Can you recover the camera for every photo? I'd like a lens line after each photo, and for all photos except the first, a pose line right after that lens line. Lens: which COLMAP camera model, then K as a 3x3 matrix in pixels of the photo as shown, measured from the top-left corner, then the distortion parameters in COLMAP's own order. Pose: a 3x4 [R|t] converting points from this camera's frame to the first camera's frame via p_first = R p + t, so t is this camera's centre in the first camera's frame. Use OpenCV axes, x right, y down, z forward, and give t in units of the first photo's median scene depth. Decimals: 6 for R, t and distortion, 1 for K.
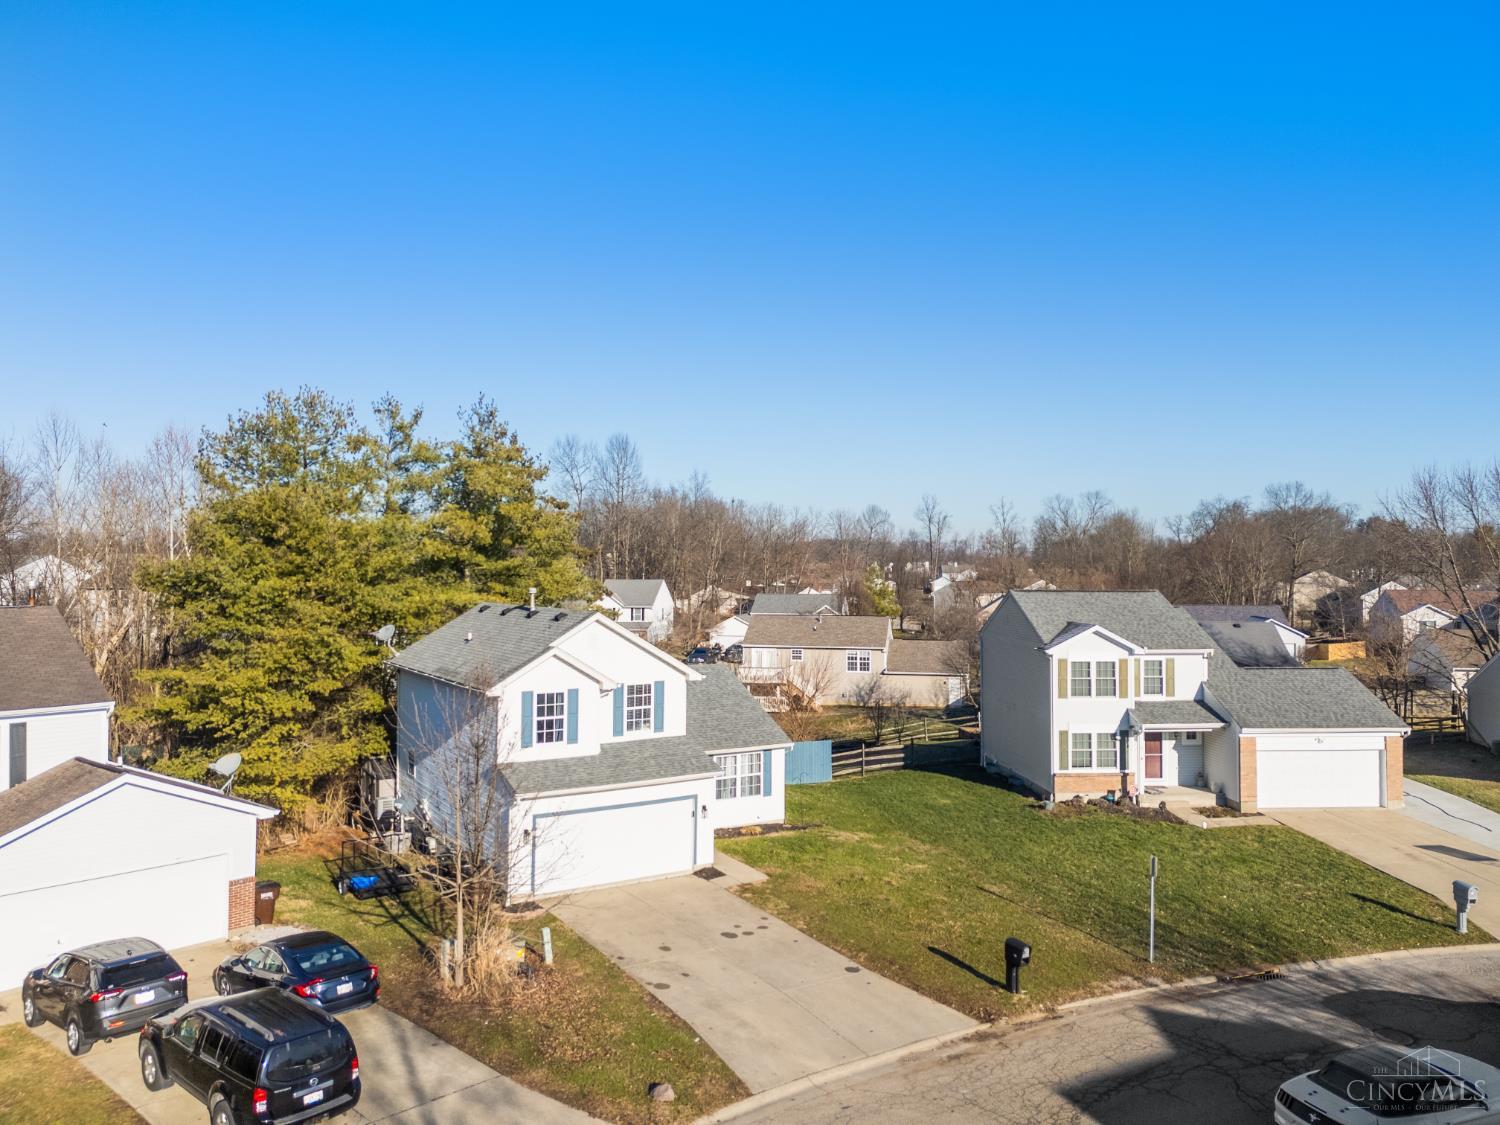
lens RADIAL K [[1099.7, 0, 751.3], [0, 1099.7, 548.9], [0, 0, 1]] dist [0.076000, -0.063335]
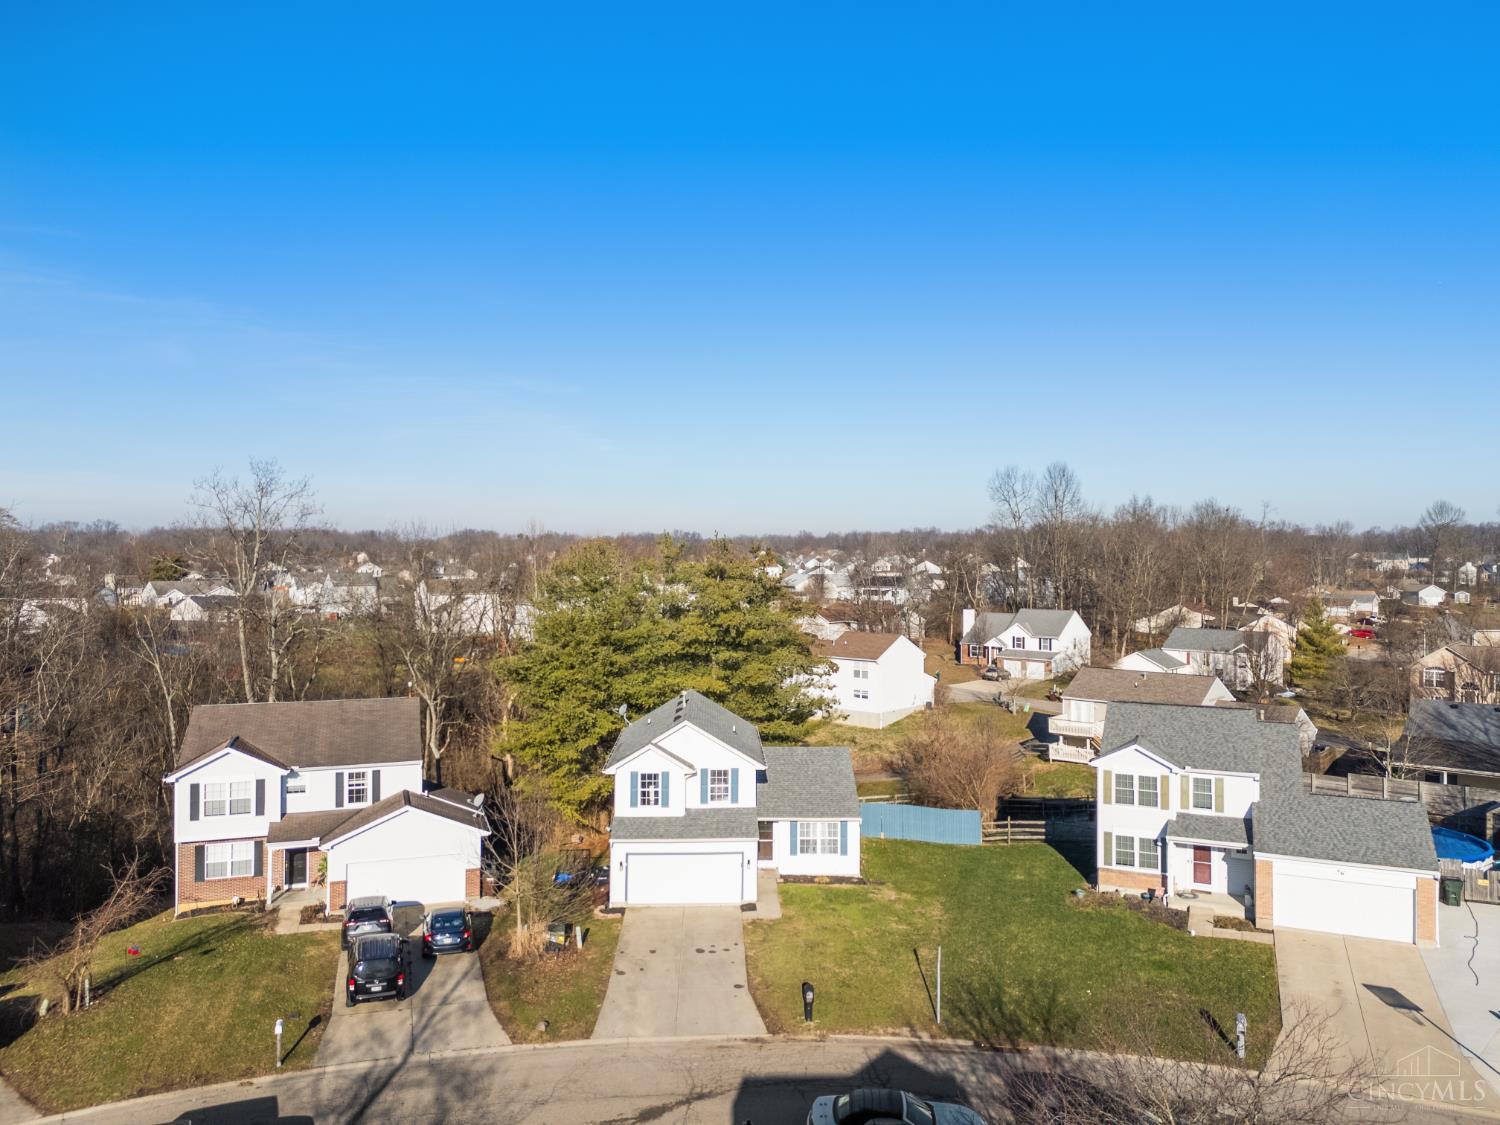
lens RADIAL K [[1099.7, 0, 749.7], [0, 1099.7, 528.7], [0, 0, 1]] dist [0.076000, -0.063335]
pose [[0.872355, -0.008820, -0.488793, 0.654367], [0.007946, 0.999961, -0.003861, -0.191913], [0.488808, -0.000516, 0.872391, -0.262440]]
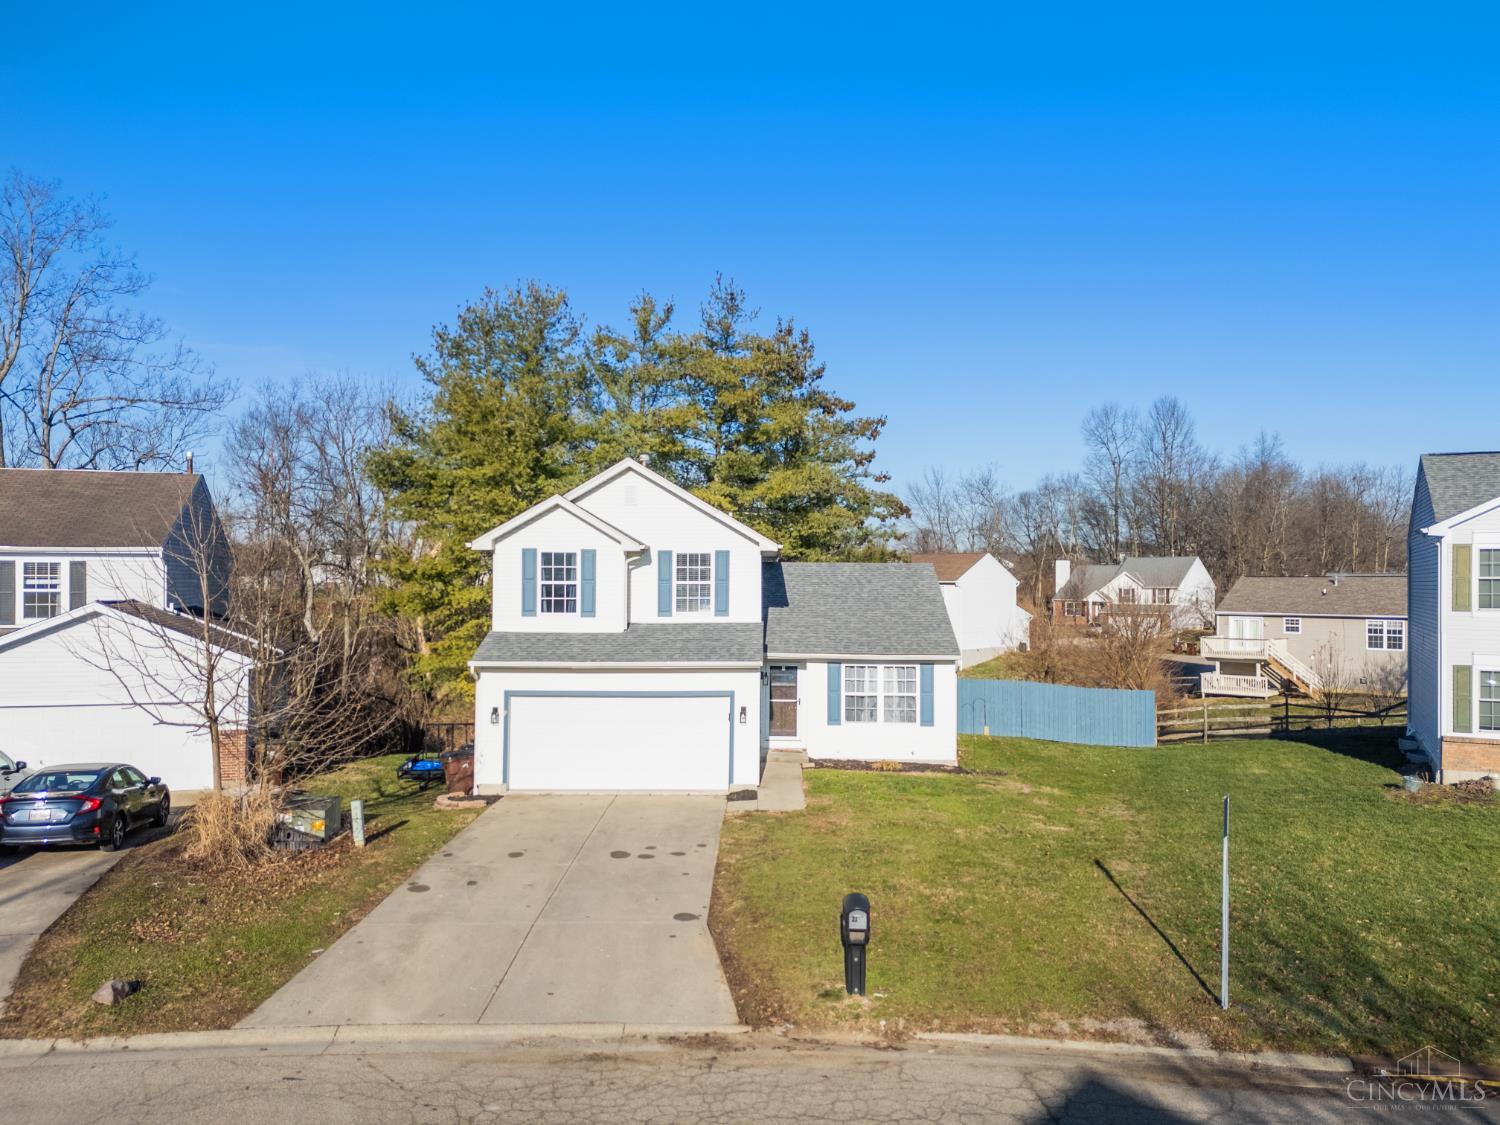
lens RADIAL K [[1099.7, 0, 748.1], [0, 1099.7, 571.3], [0, 0, 1]] dist [0.076000, -0.063335]
pose [[0.843622, -0.006315, -0.536900, 0.348590], [0.009212, 0.999954, 0.002713, 0.134399], [0.536858, -0.007234, 0.843642, 0.363896]]
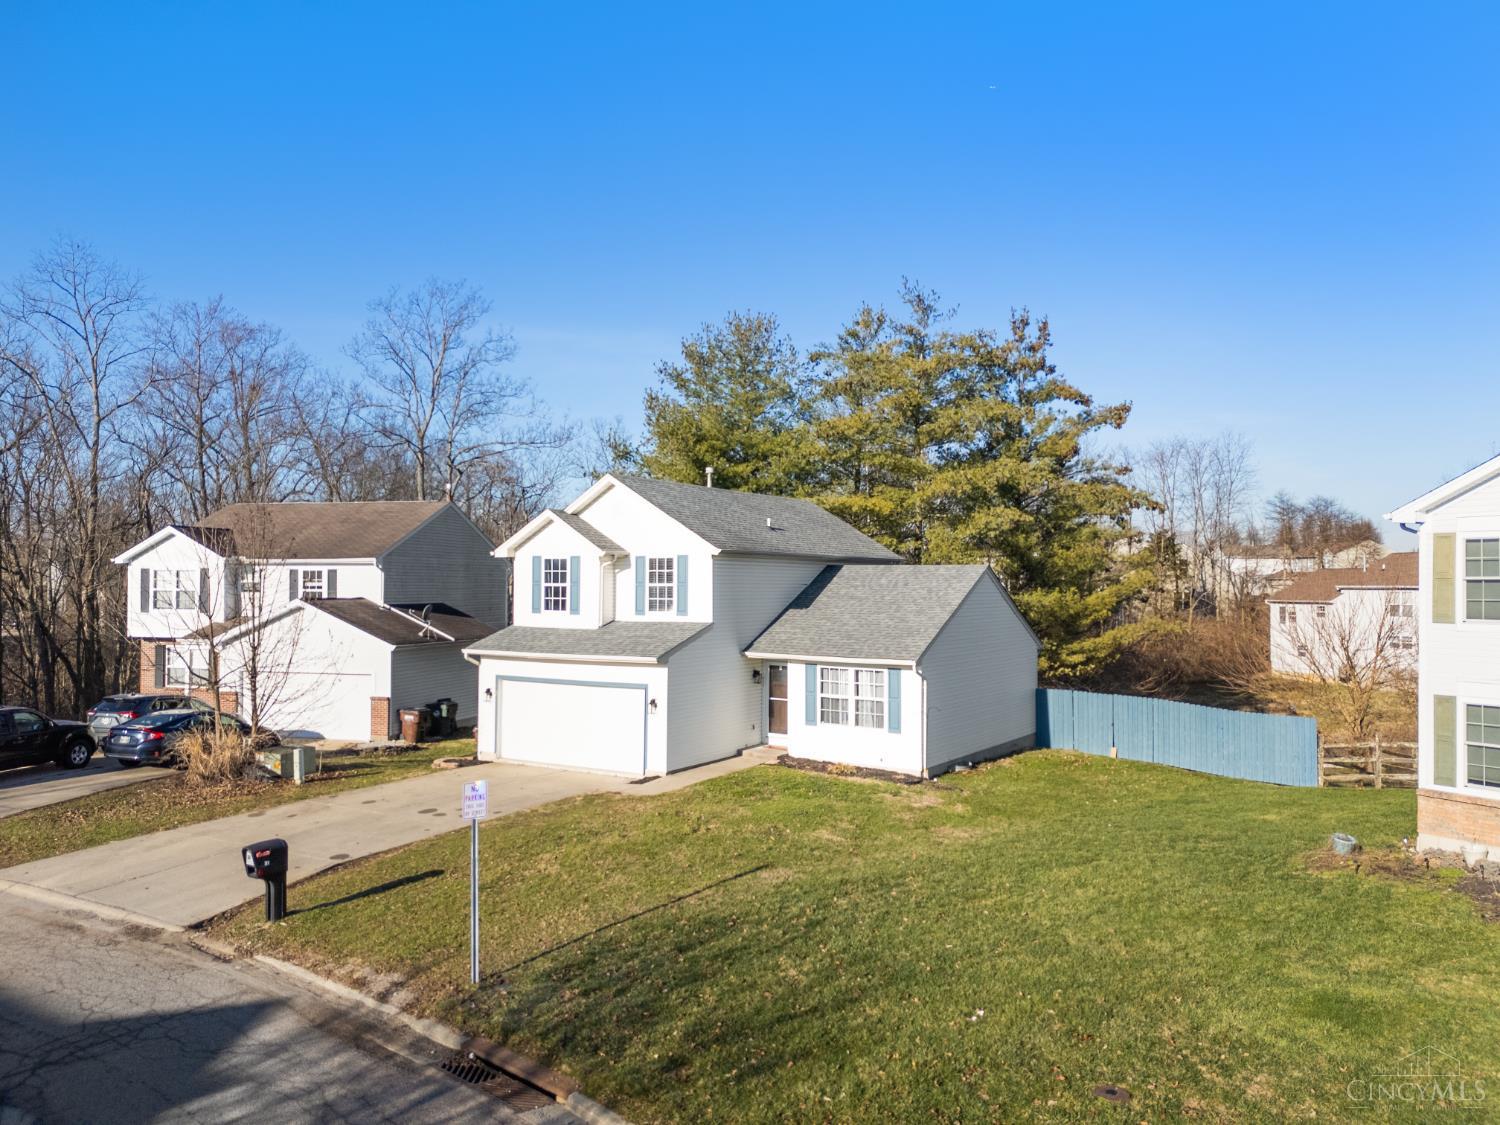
lens RADIAL K [[1099.7, 0, 753.3], [0, 1099.7, 569.9], [0, 0, 1]] dist [0.076000, -0.063335]
pose [[0.436679, -0.014180, -0.899506, 0.694576], [0.013531, 0.999866, -0.009193, 0.141452], [0.899516, -0.008157, 0.436812, 0.692322]]
